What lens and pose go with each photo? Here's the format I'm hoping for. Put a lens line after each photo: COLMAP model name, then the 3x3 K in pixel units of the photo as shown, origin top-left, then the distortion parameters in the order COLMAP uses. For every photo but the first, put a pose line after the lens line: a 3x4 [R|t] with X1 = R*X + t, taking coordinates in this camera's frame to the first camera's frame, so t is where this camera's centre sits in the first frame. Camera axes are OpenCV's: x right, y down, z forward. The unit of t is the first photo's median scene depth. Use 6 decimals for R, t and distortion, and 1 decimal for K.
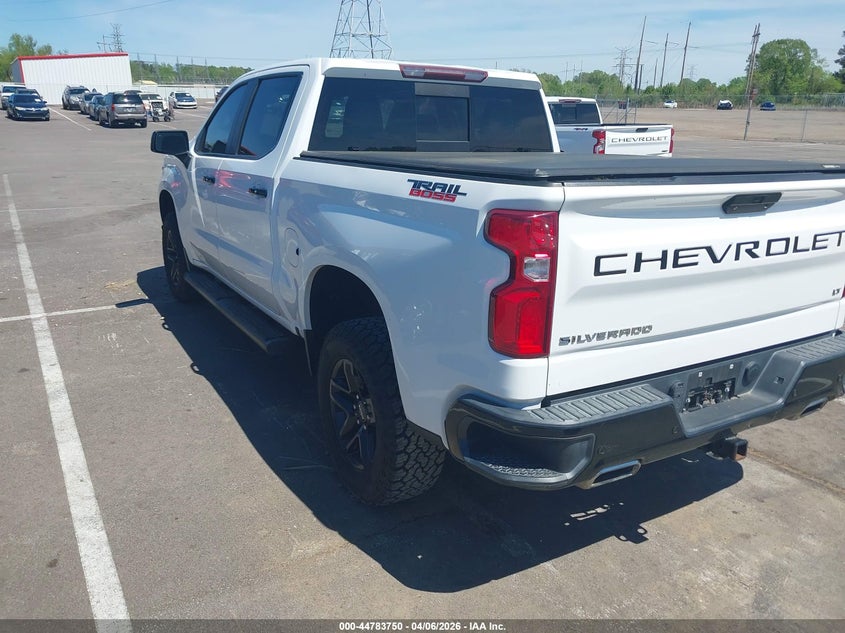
lens RADIAL K [[657.9, 0, 422.5], [0, 657.9, 316.5], [0, 0, 1]] dist [-0.012433, -0.003569]
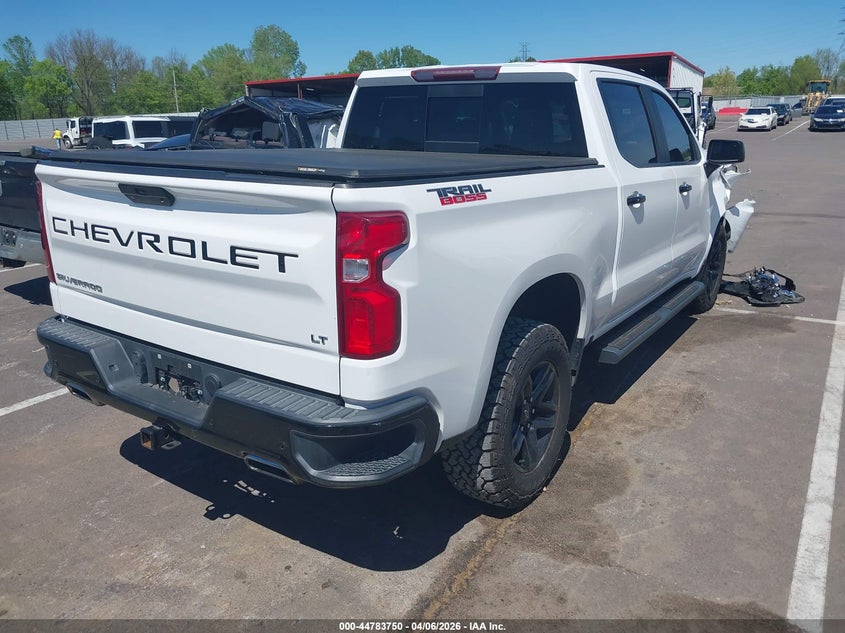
lens RADIAL K [[651.7, 0, 422.3], [0, 651.7, 330.6], [0, 0, 1]] dist [0.024805, -0.001814]
pose [[0.445821, 0.251844, -0.858963, 1.281903], [-0.251100, 0.956261, 0.150046, -0.183479], [0.859181, 0.148792, 0.489559, 0.717117]]
